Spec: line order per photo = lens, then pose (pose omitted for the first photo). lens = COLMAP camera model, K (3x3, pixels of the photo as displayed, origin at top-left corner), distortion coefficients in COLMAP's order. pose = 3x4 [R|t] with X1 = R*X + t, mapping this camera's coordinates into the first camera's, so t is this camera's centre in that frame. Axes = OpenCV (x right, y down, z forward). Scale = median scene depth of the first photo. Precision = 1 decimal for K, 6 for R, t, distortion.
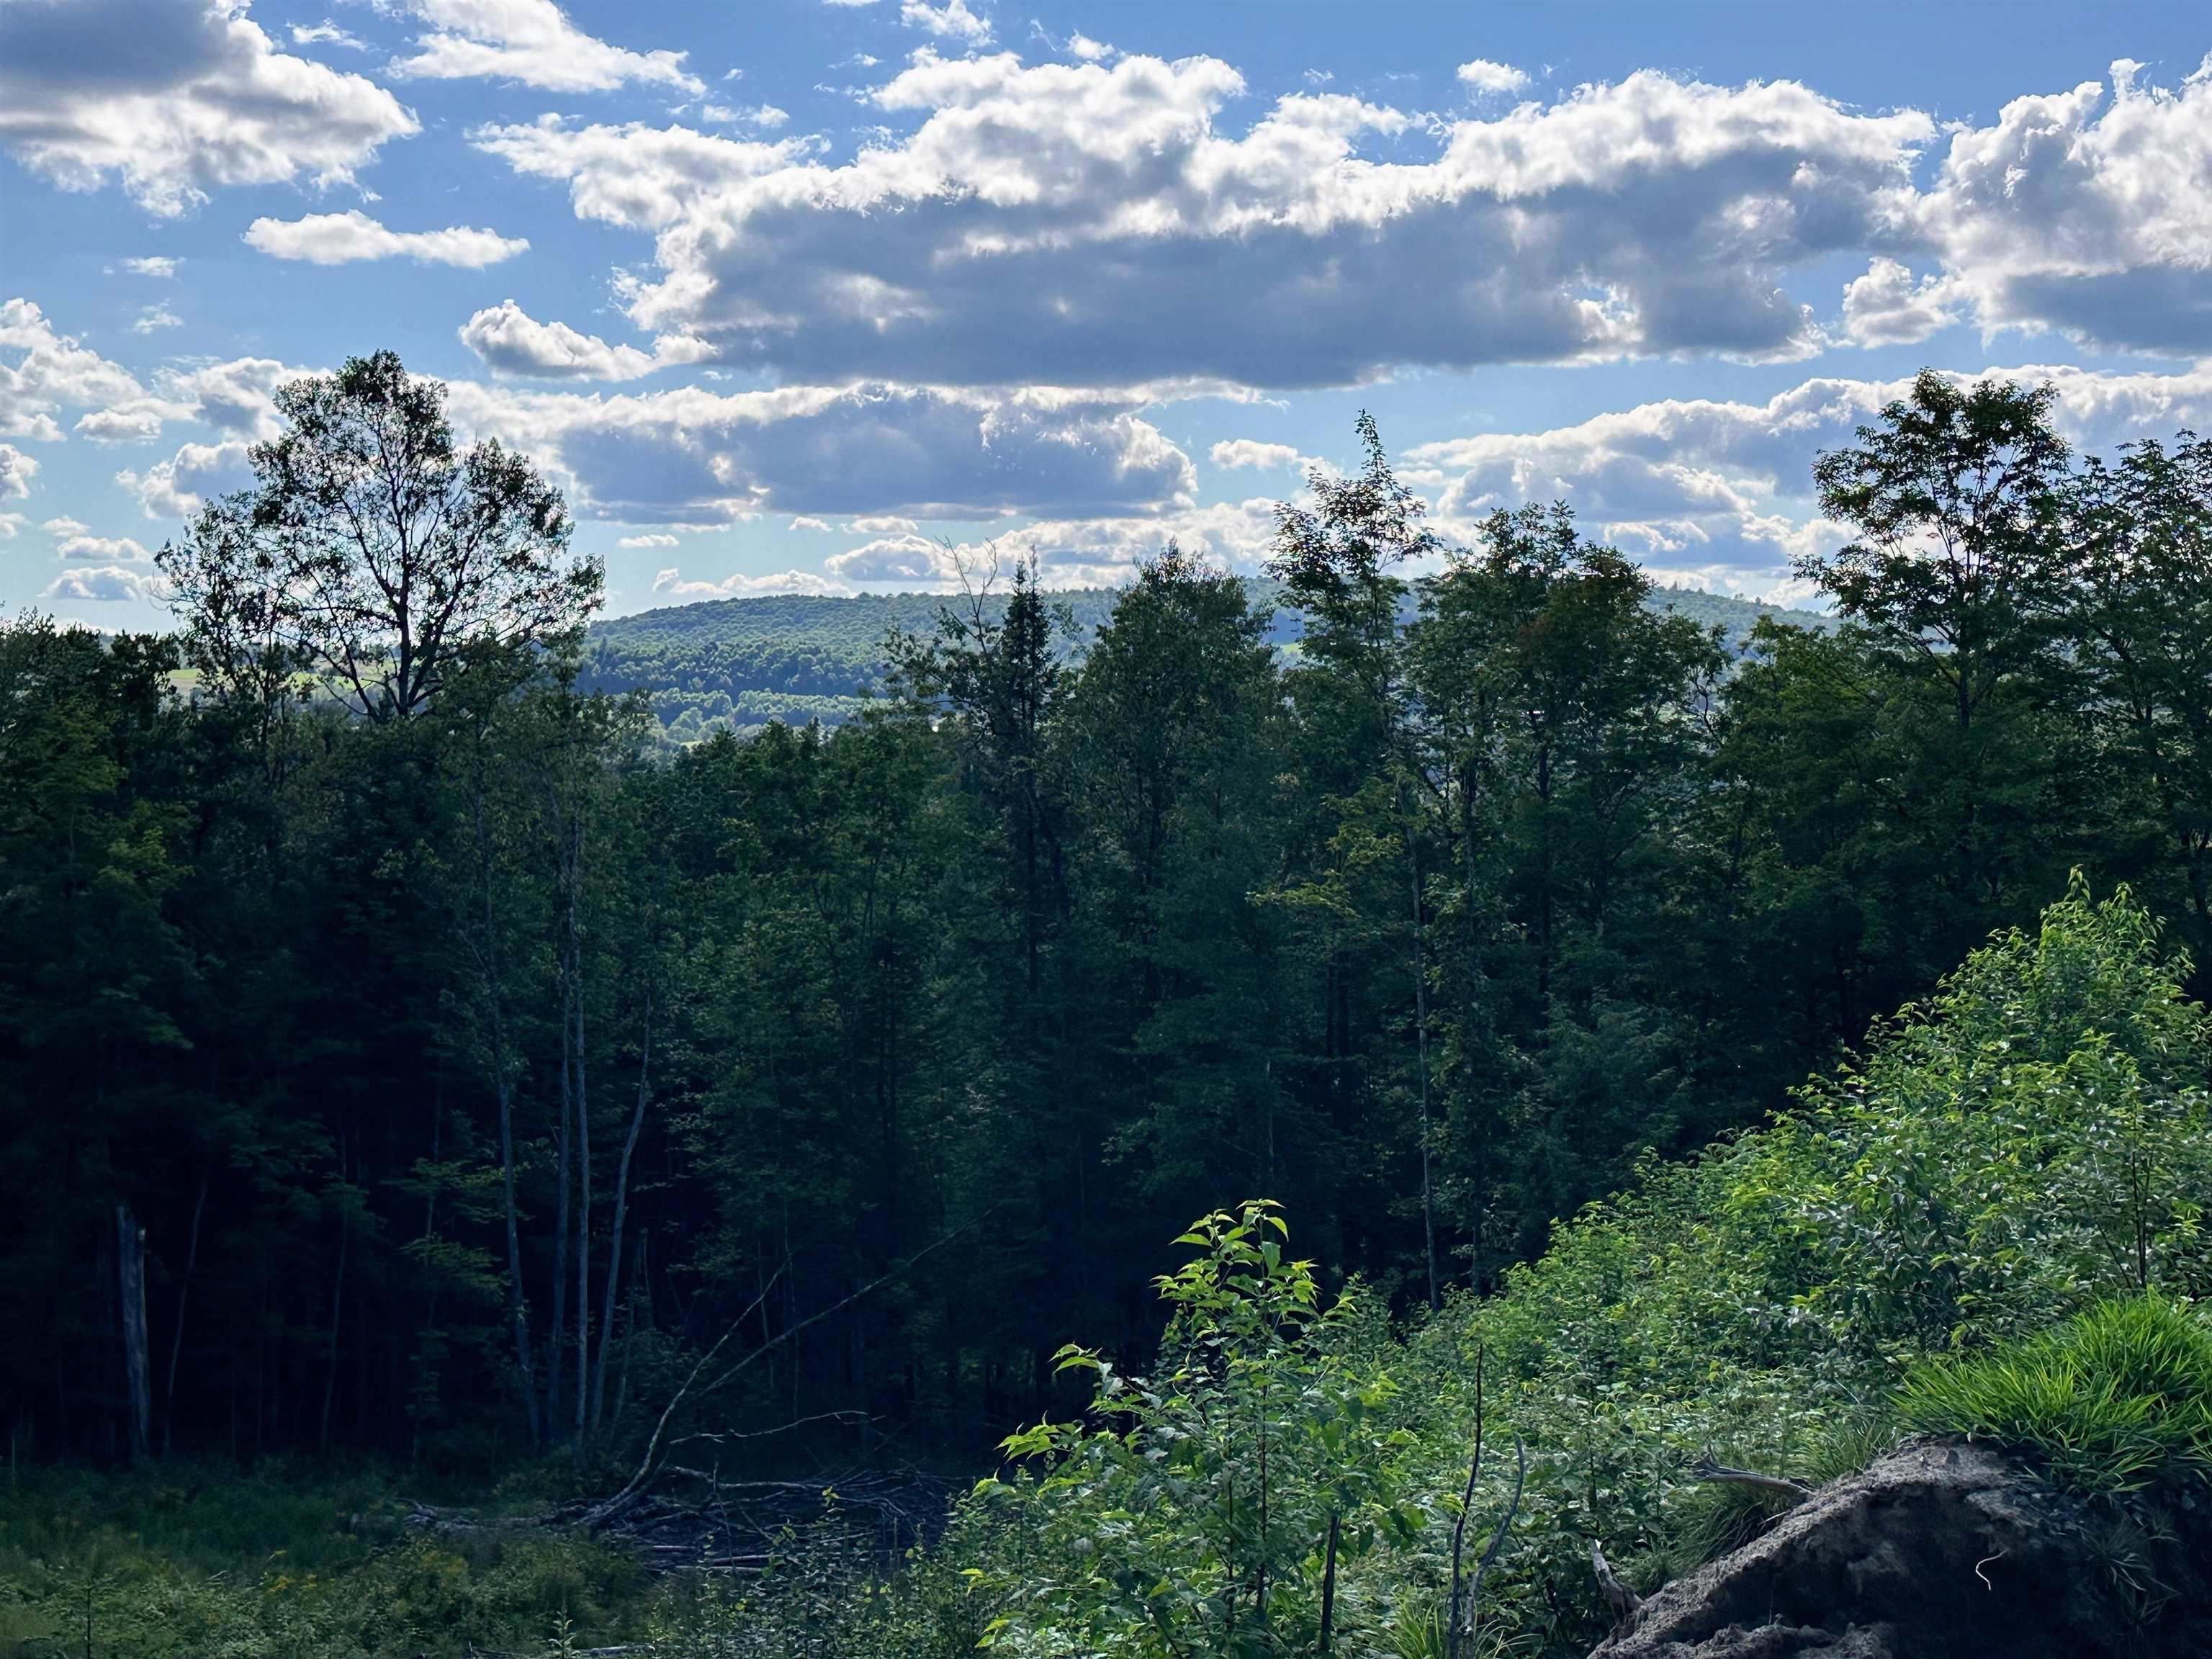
lens RADIAL K [[2779.6, 0, 1106.0], [0, 2779.6, 829.5], [0, 0, 1]] dist [0.174971, -0.490864]
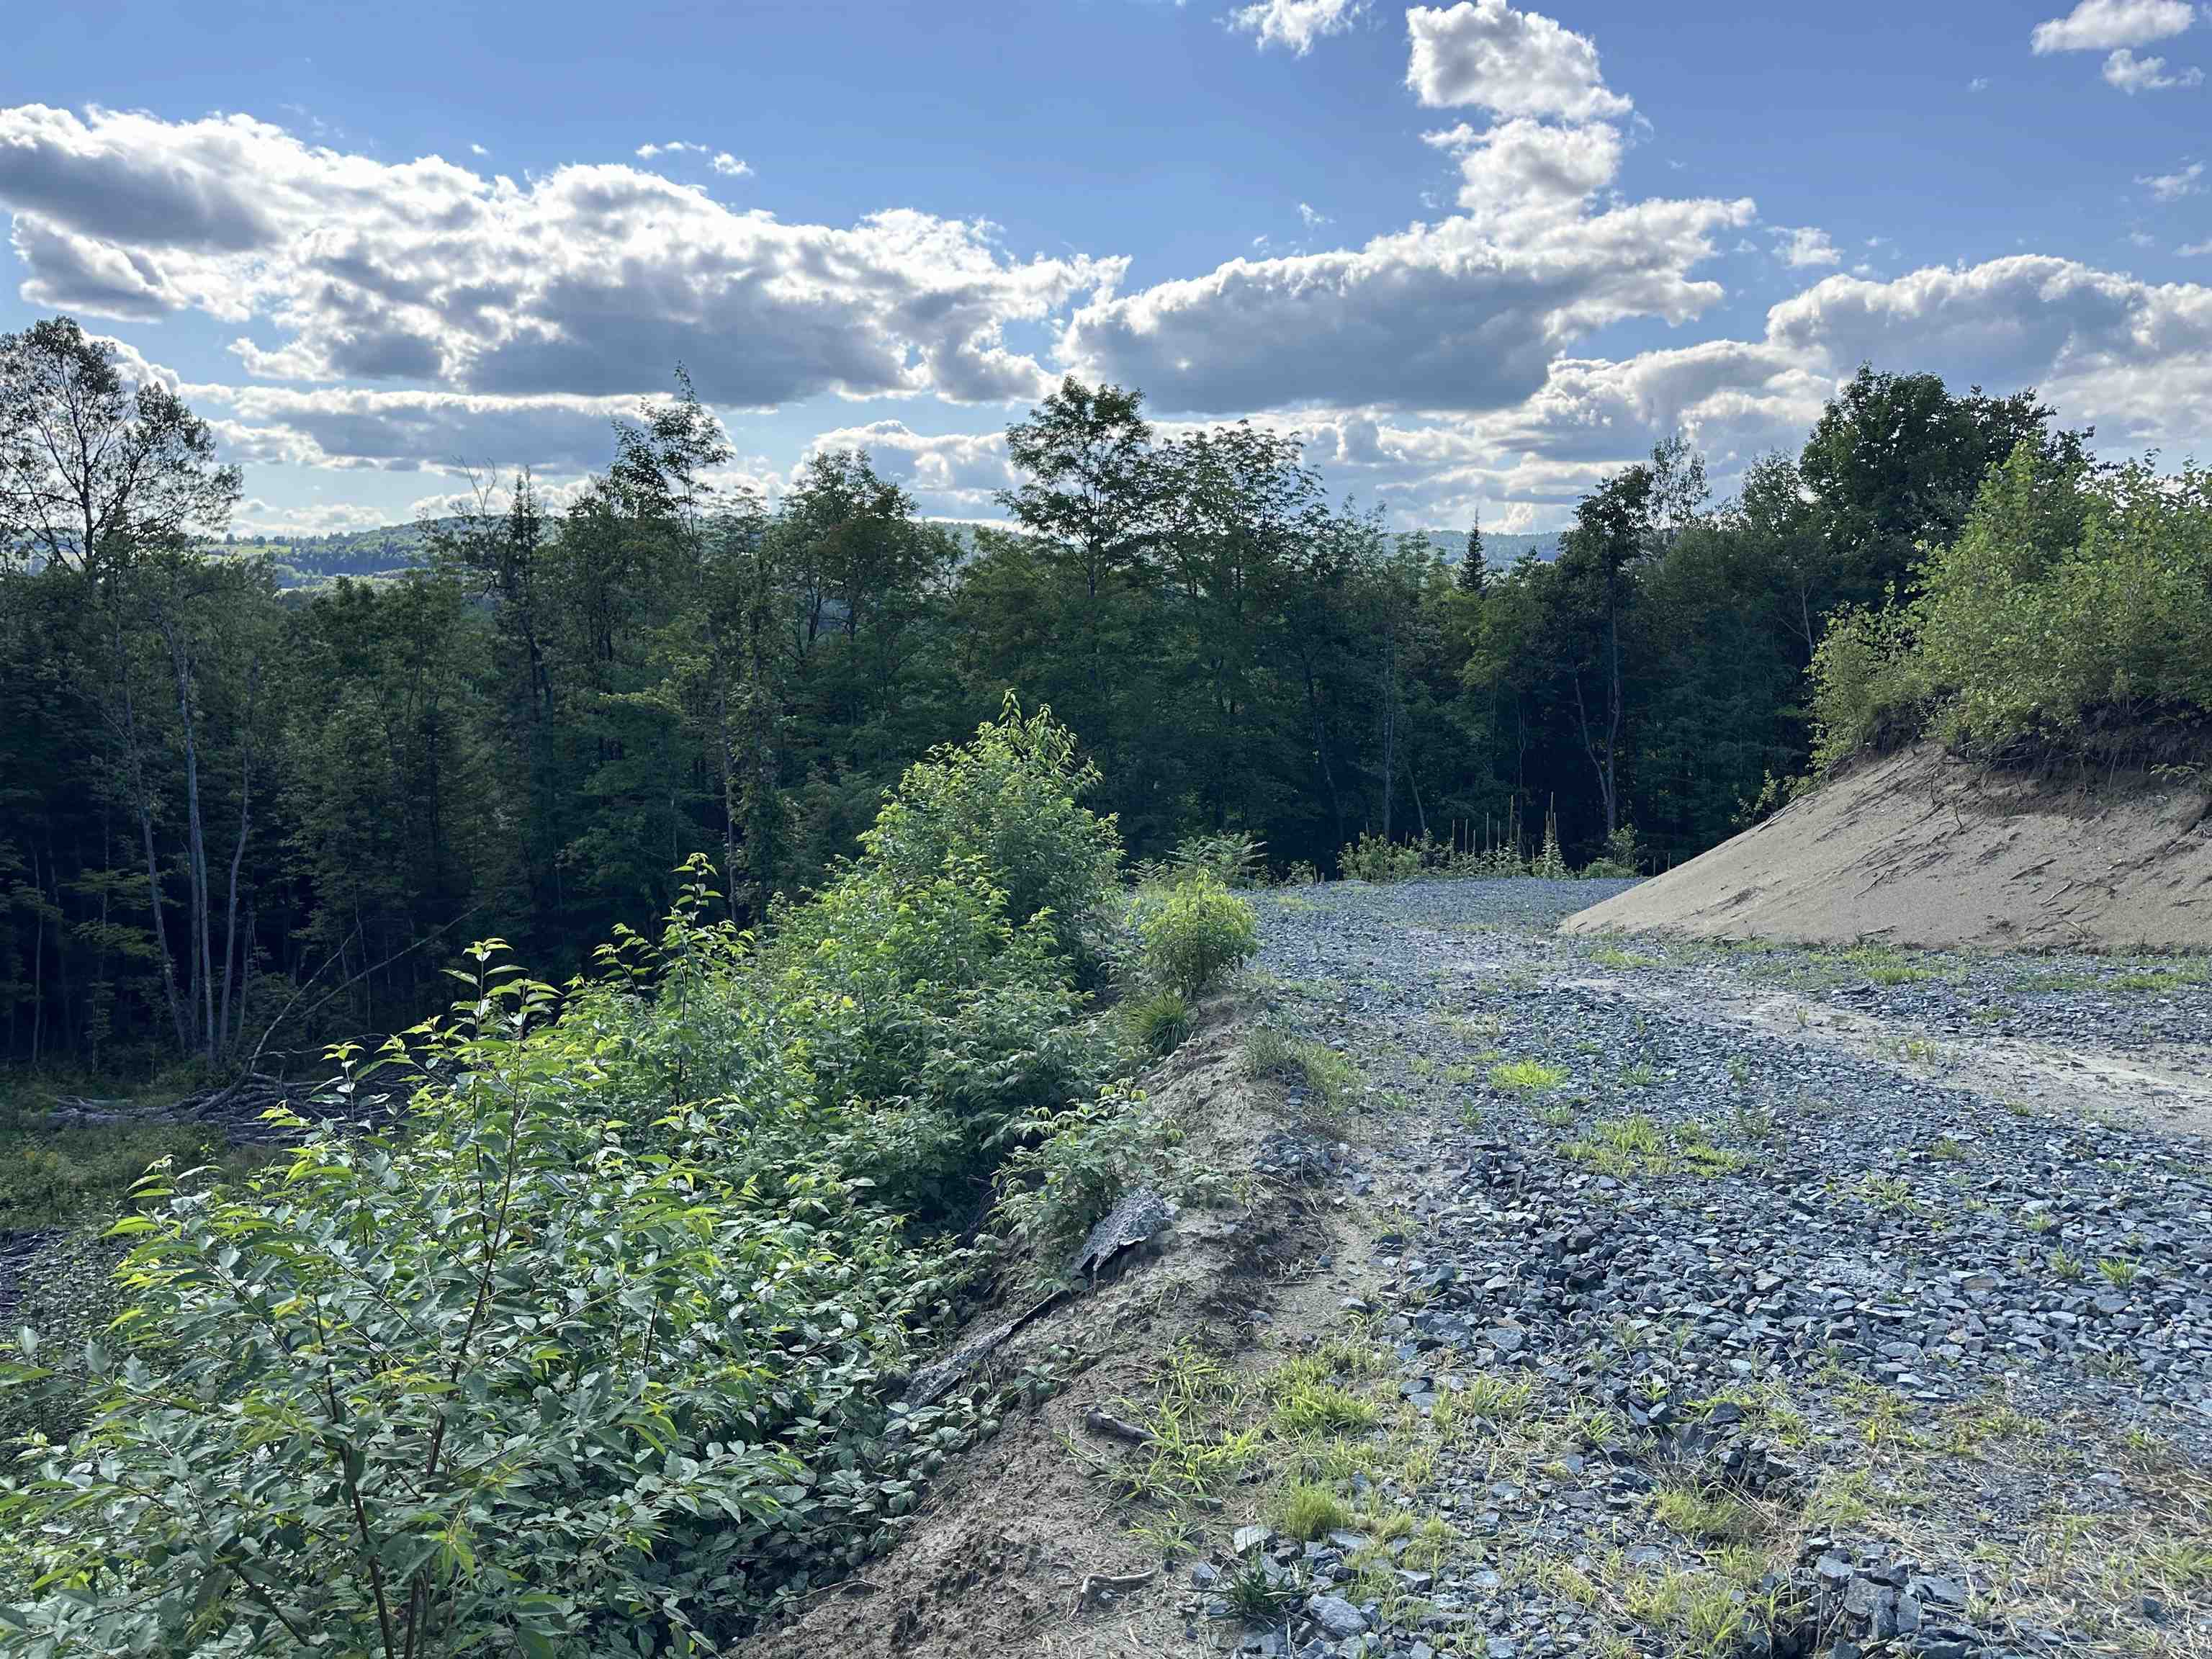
lens RADIAL K [[1270.5, 0, 1106.0], [0, 1270.5, 829.5], [0, 0, 1]] dist [0.000882, -0.027416]
pose [[0.969804, -0.019578, 0.243098, 0.120527], [-0.013323, 0.991032, 0.132961, 0.000611], [-0.243521, -0.132185, 0.960846, 0.235450]]
